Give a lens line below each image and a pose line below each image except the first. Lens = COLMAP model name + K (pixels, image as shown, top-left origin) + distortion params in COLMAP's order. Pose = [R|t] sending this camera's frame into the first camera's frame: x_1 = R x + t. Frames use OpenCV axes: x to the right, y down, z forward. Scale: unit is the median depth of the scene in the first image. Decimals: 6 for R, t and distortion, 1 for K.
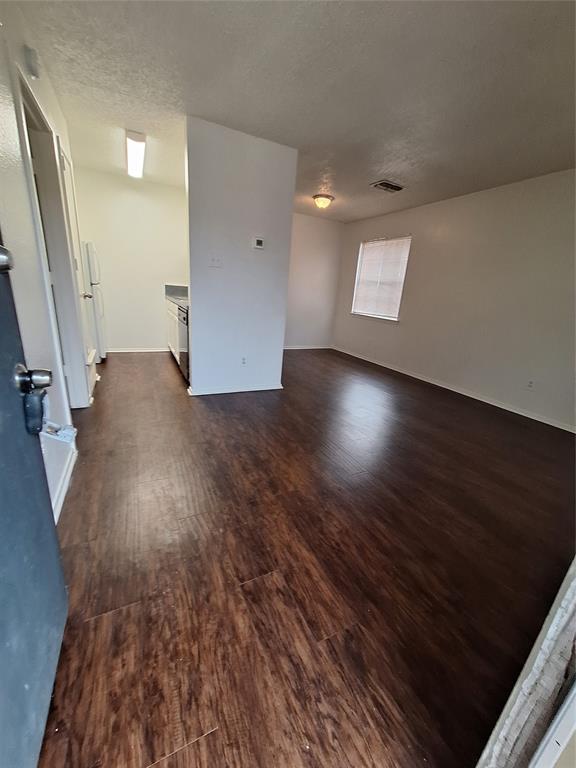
lens RADIAL K [[300.6, 0, 286.2], [0, 300.6, 380.9], [0, 0, 1]] dist [-0.002700, 0.000044]
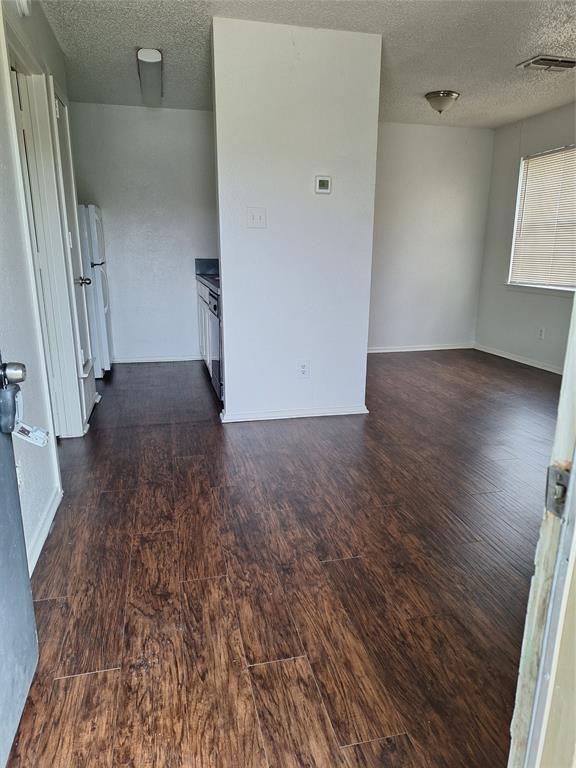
lens RADIAL K [[529.0, 0, 292.7], [0, 529.0, 380.6], [0, 0, 1]] dist [0.045154, -0.043794]
pose [[0.974355, -0.016637, -0.224400, 0.196296], [0.003386, 0.998234, -0.059306, 0.056754], [0.224991, 0.057025, 0.972691, -0.206975]]
